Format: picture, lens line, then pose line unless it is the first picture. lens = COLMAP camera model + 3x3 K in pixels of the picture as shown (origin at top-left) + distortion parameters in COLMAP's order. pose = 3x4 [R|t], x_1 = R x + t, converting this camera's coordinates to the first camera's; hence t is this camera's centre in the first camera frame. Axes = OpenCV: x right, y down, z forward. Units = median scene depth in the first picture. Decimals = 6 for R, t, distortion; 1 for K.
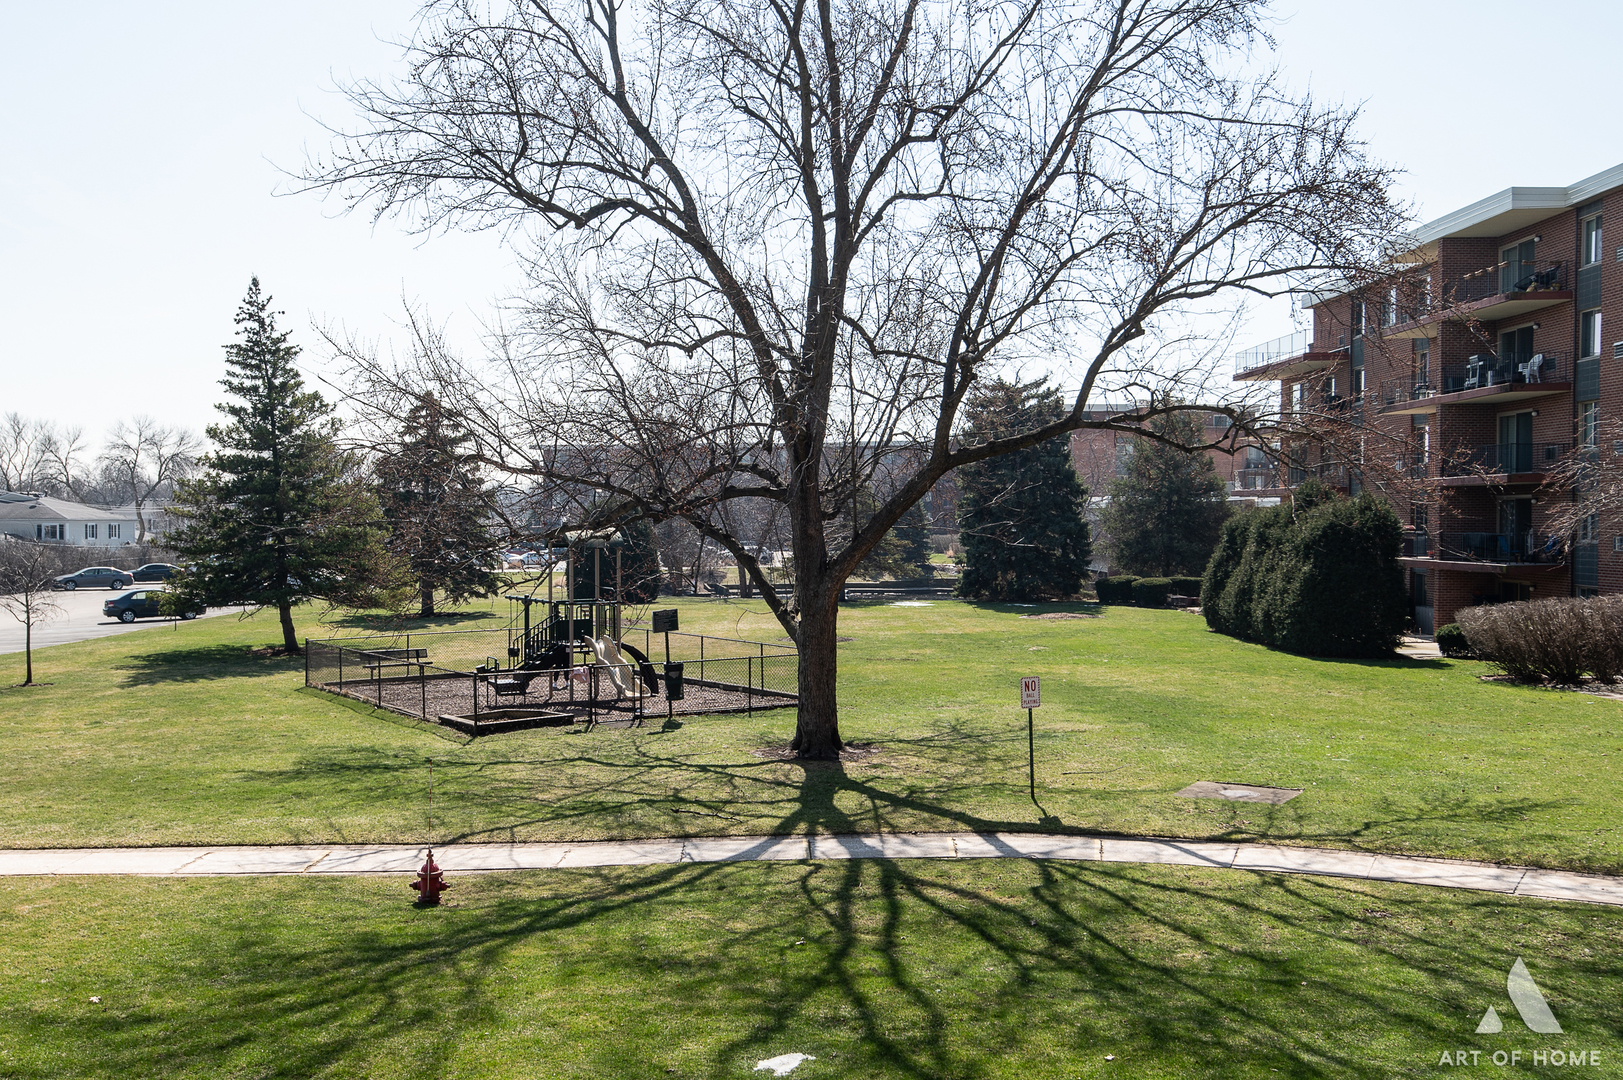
lens RADIAL K [[1587.5, 0, 813.4], [0, 1587.5, 536.6], [0, 0, 1]] dist [0.032218, 0.000000]
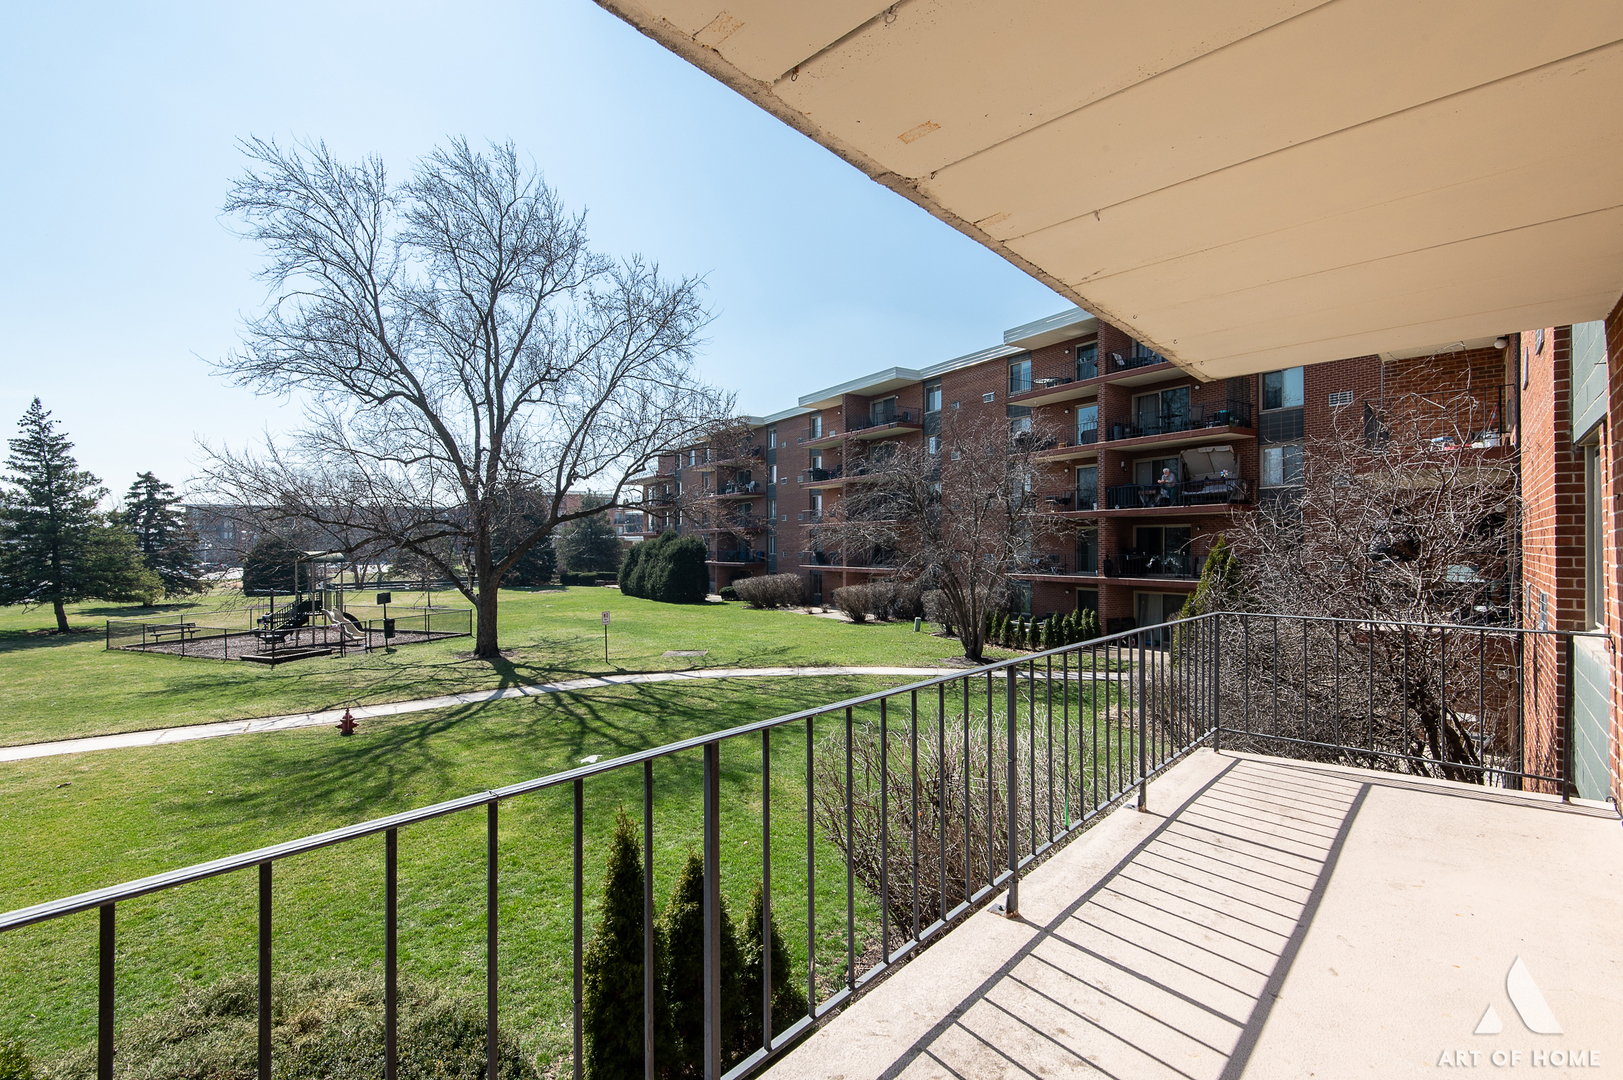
lens RADIAL K [[743.5, 0, 813.0], [0, 743.5, 545.7], [0, 0, 1]] dist [0.030343, -0.002840]
pose [[0.845580, -0.006019, 0.533814, -0.109085], [0.012442, 0.999887, -0.008435, 0.001358], [-0.533703, 0.013774, 0.845560, -0.061844]]
